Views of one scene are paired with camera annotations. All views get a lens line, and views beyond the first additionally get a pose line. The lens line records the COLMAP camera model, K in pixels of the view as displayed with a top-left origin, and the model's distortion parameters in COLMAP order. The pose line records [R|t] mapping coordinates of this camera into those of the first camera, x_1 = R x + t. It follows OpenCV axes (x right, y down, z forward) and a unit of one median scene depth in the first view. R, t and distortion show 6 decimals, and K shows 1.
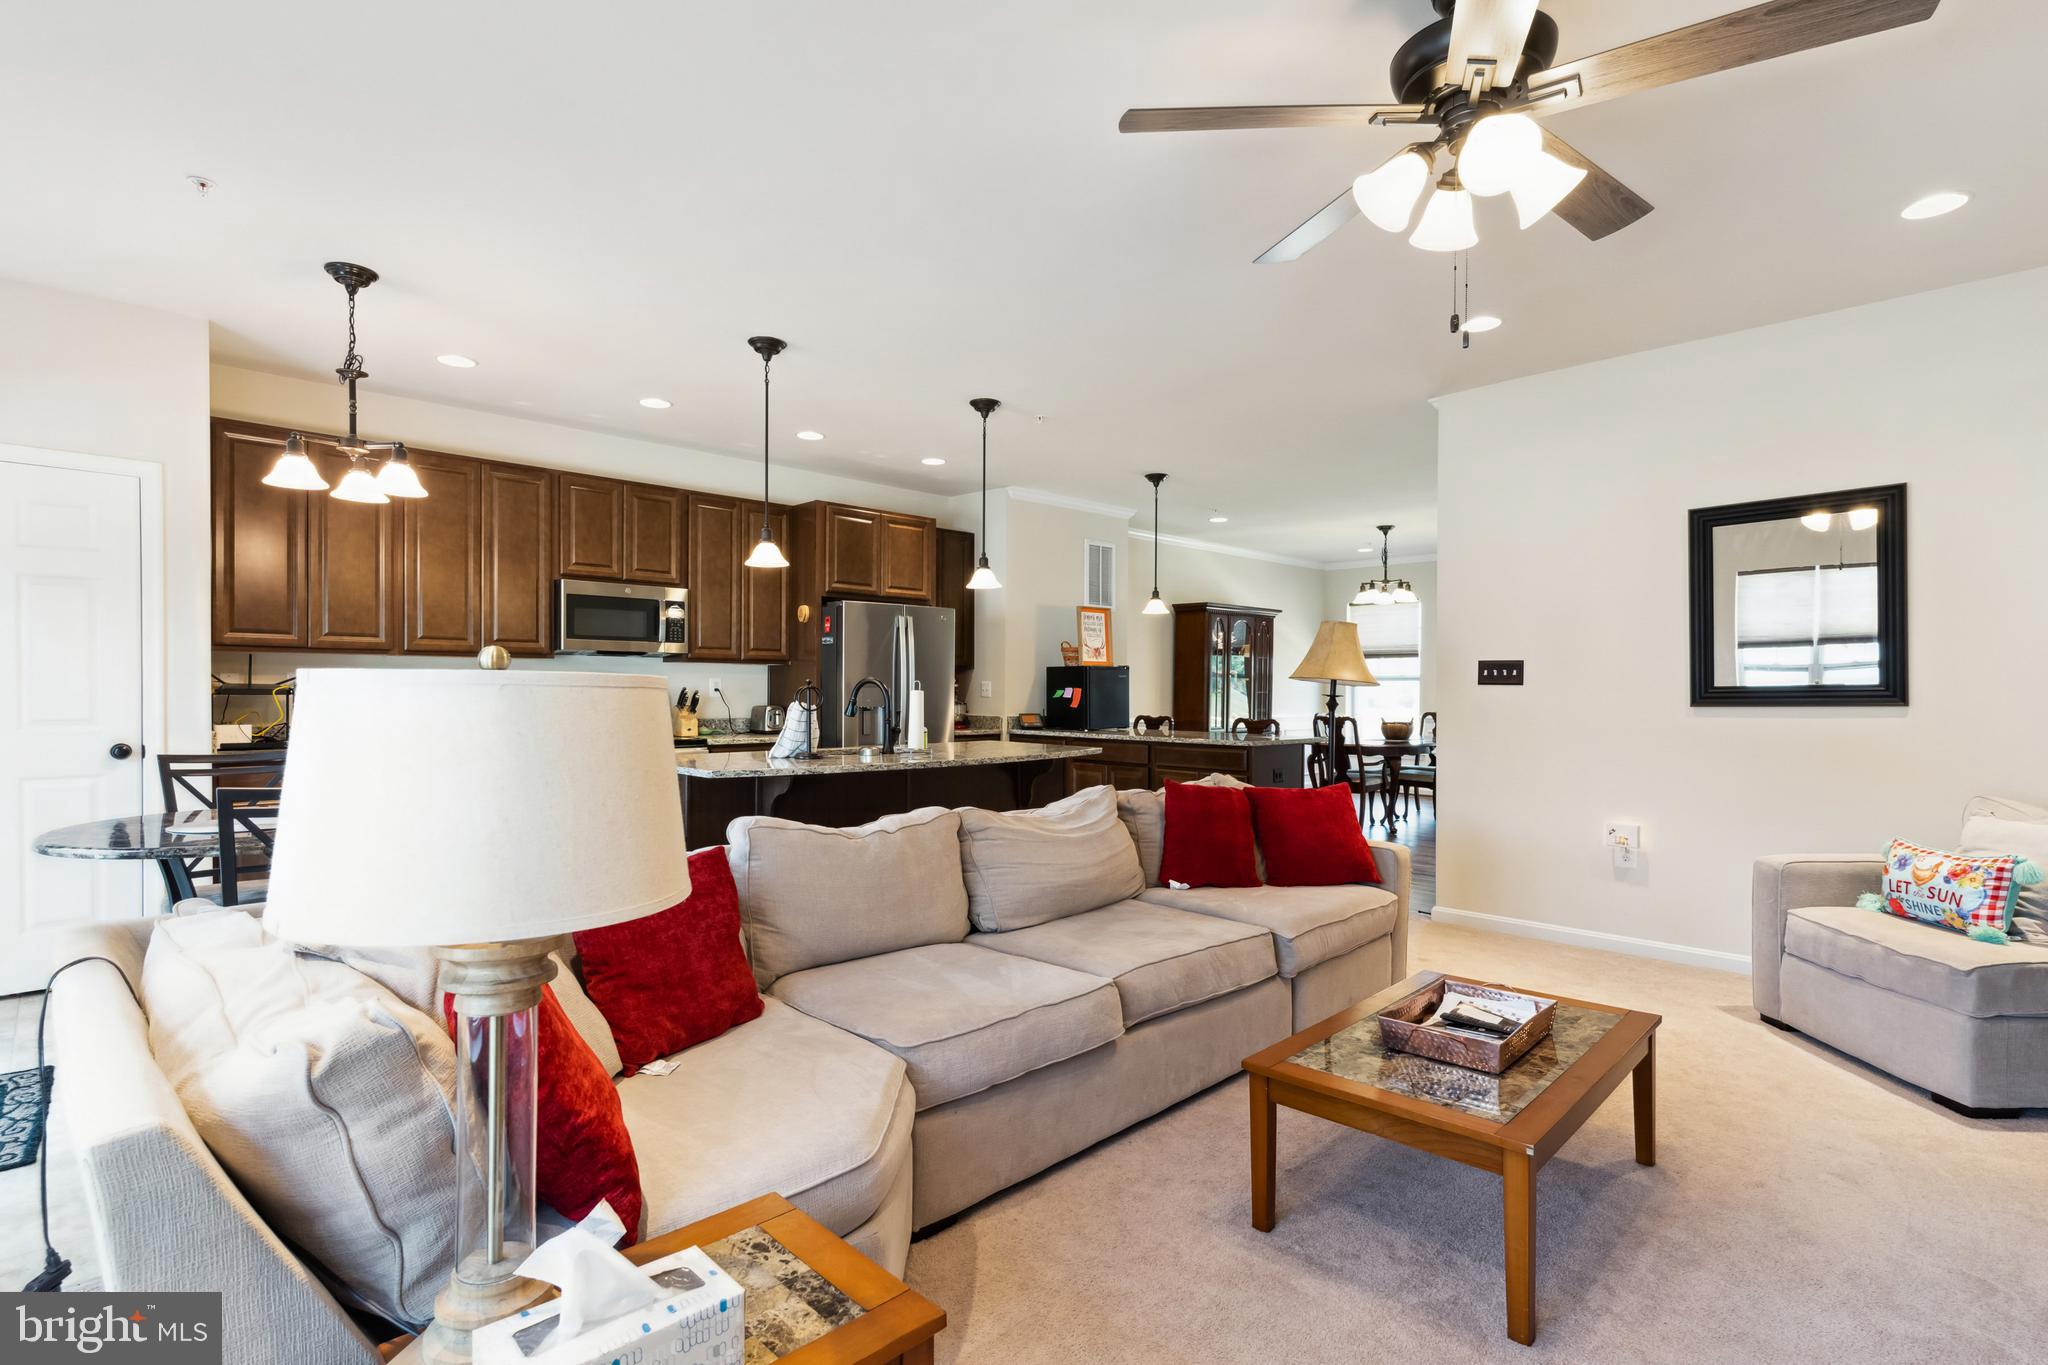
lens RADIAL K [[987.6, 0, 1025.3], [0, 987.6, 692.8], [0, 0, 1]] dist [0.004282, 0.000165]
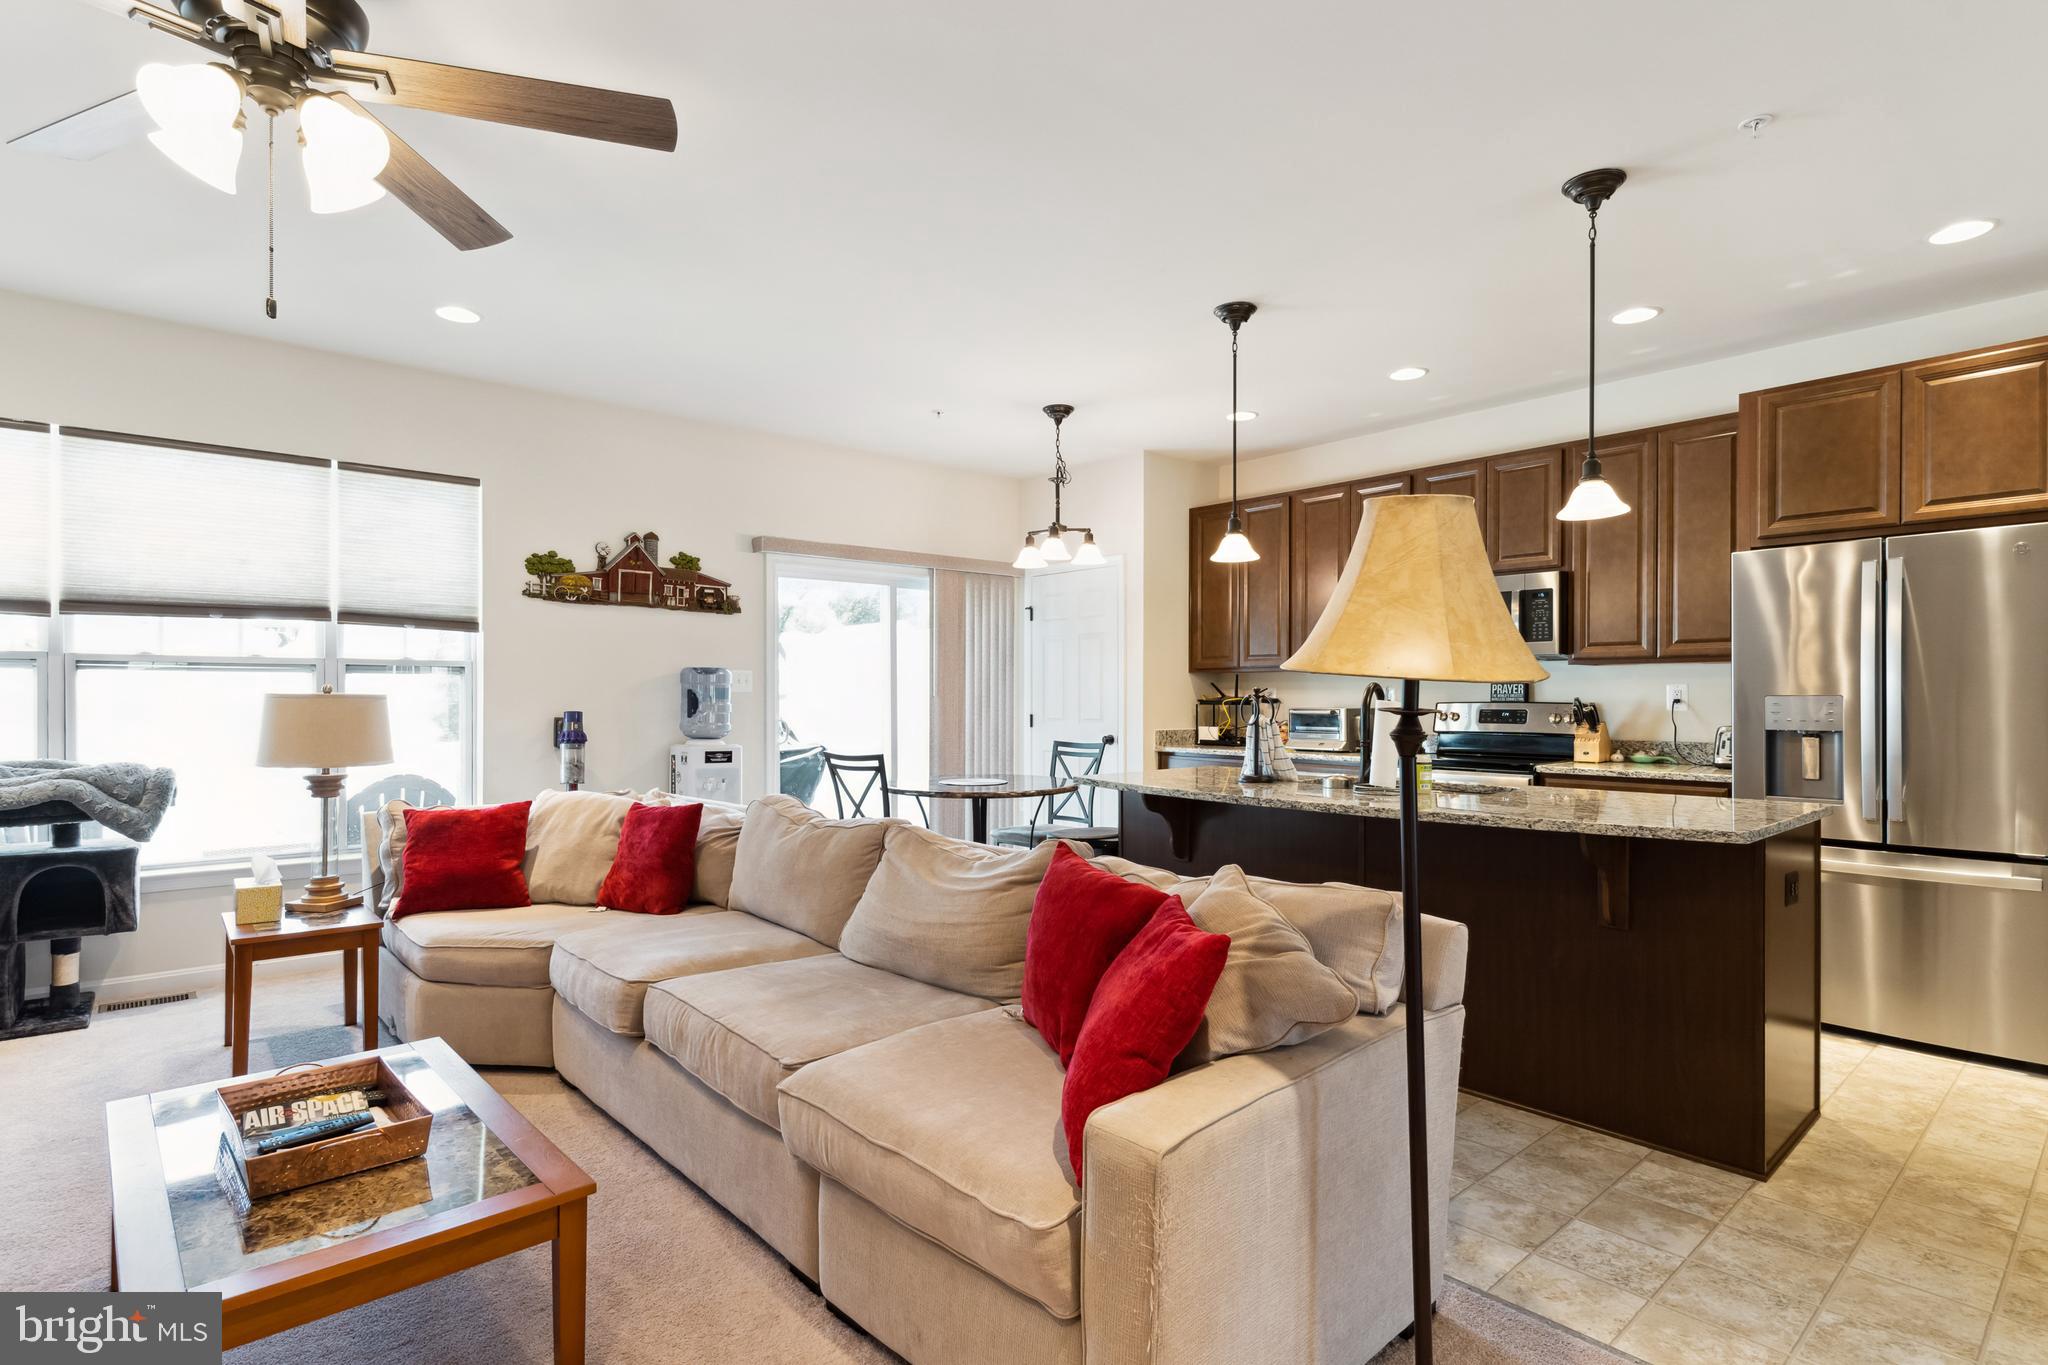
lens RADIAL K [[1012.0, 0, 1016.9], [0, 1012.0, 699.0], [0, 0, 1]] dist [0.001652, -0.000430]
pose [[-0.057839, -0.003684, -0.998319, 0.452684], [-0.004911, 0.999982, -0.003406, 0.000455], [0.998314, 0.004706, -0.057856, 0.589940]]
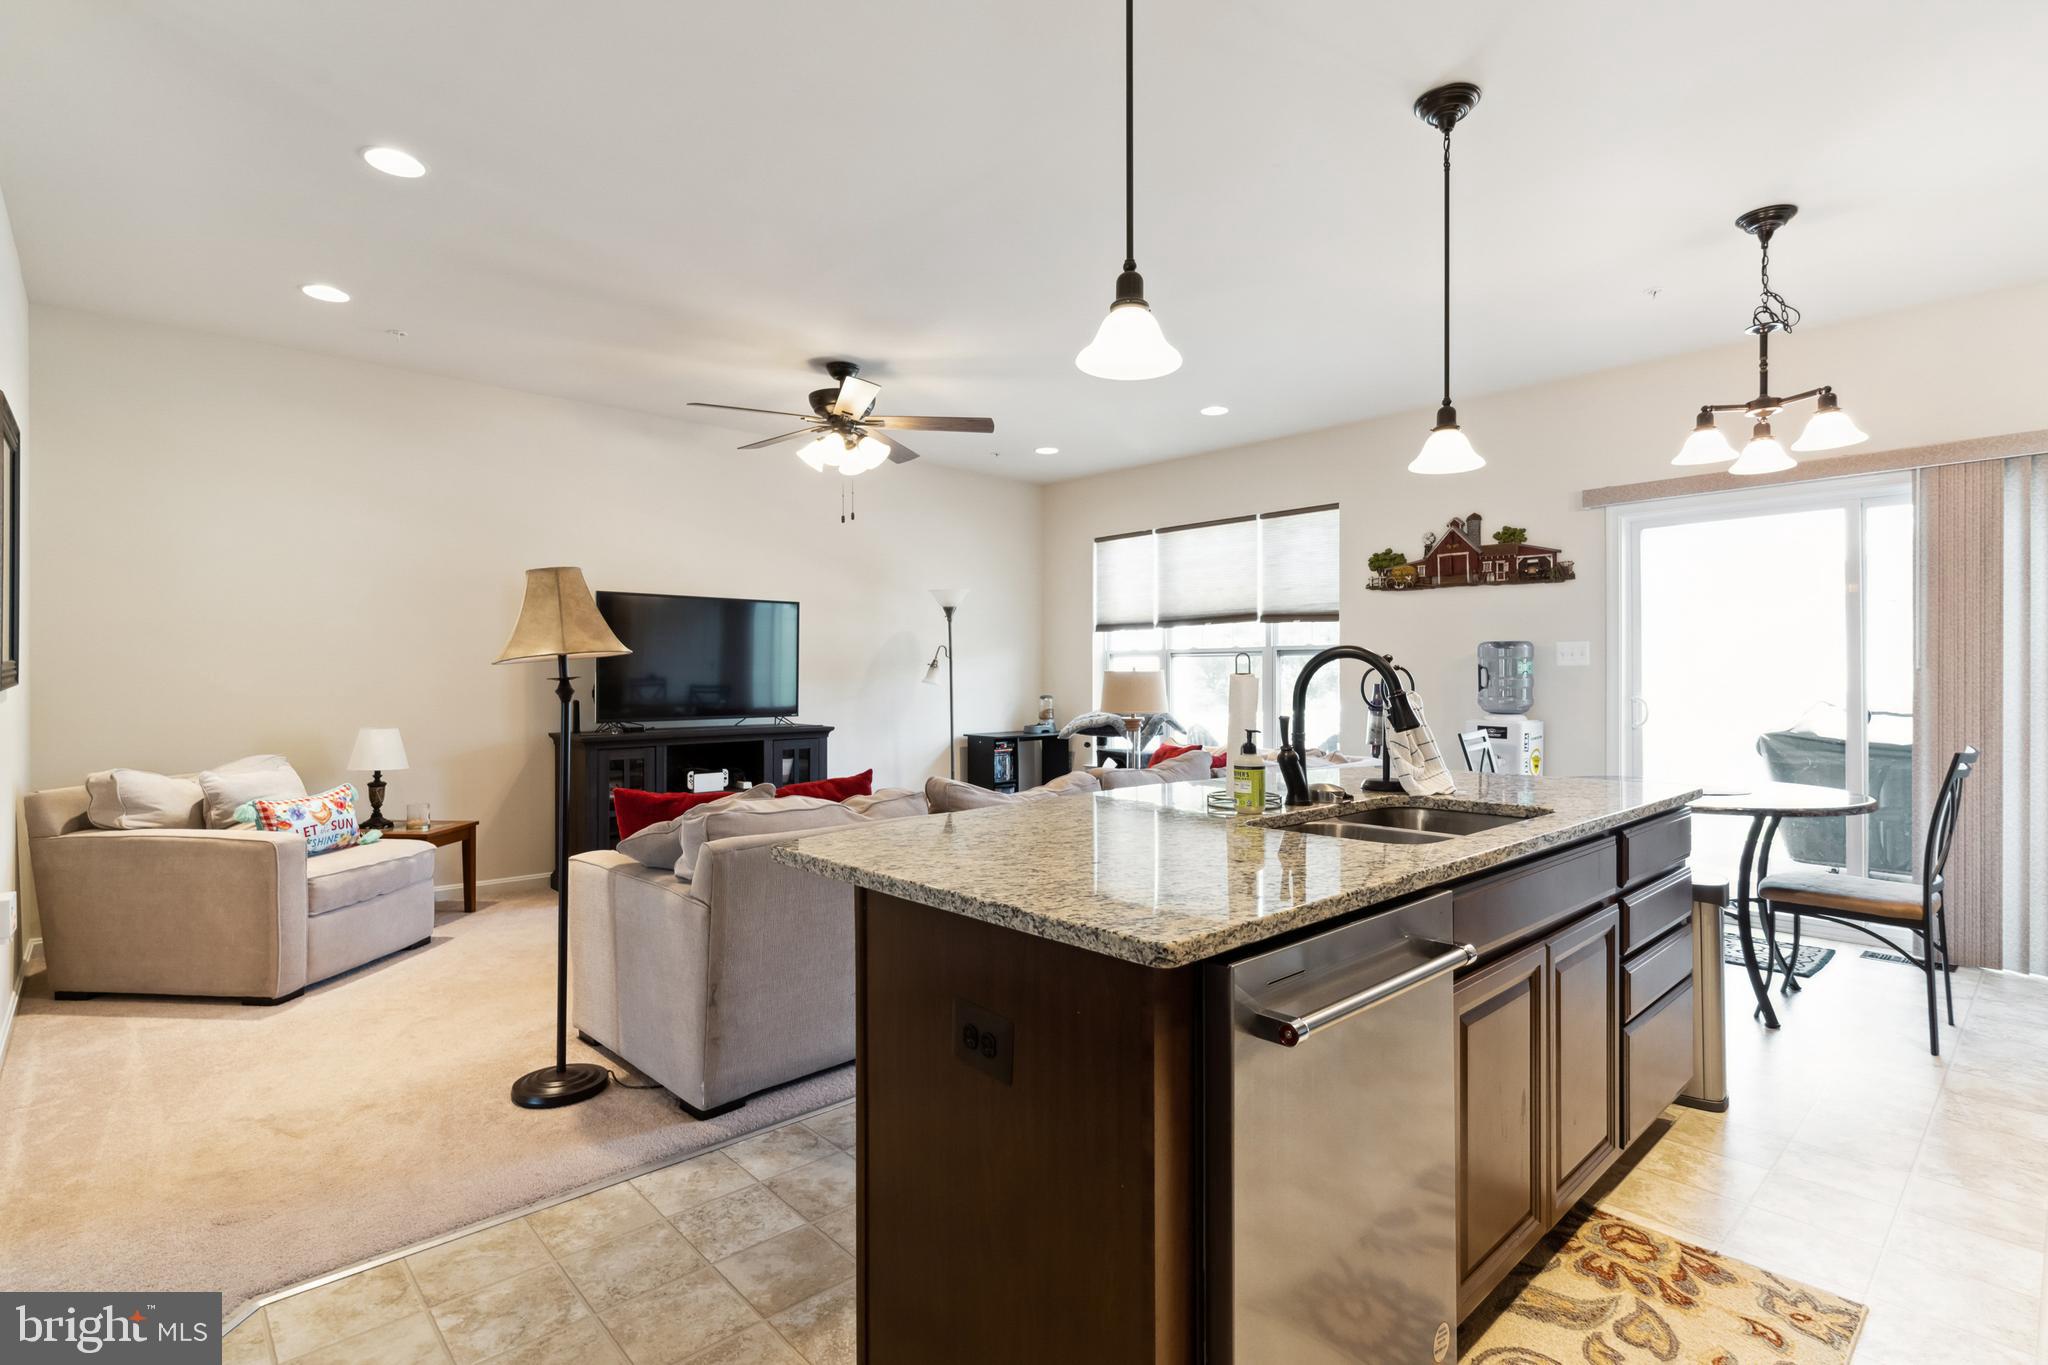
lens RADIAL K [[978.0, 0, 1019.5], [0, 978.0, 674.6], [0, 0, 1]] dist [0.001606, -0.000376]
pose [[-0.999494, -0.003369, 0.031639, -0.012406], [-0.003242, 0.999986, 0.004063, -0.002219], [-0.031652, 0.003958, -0.999491, 1.107114]]
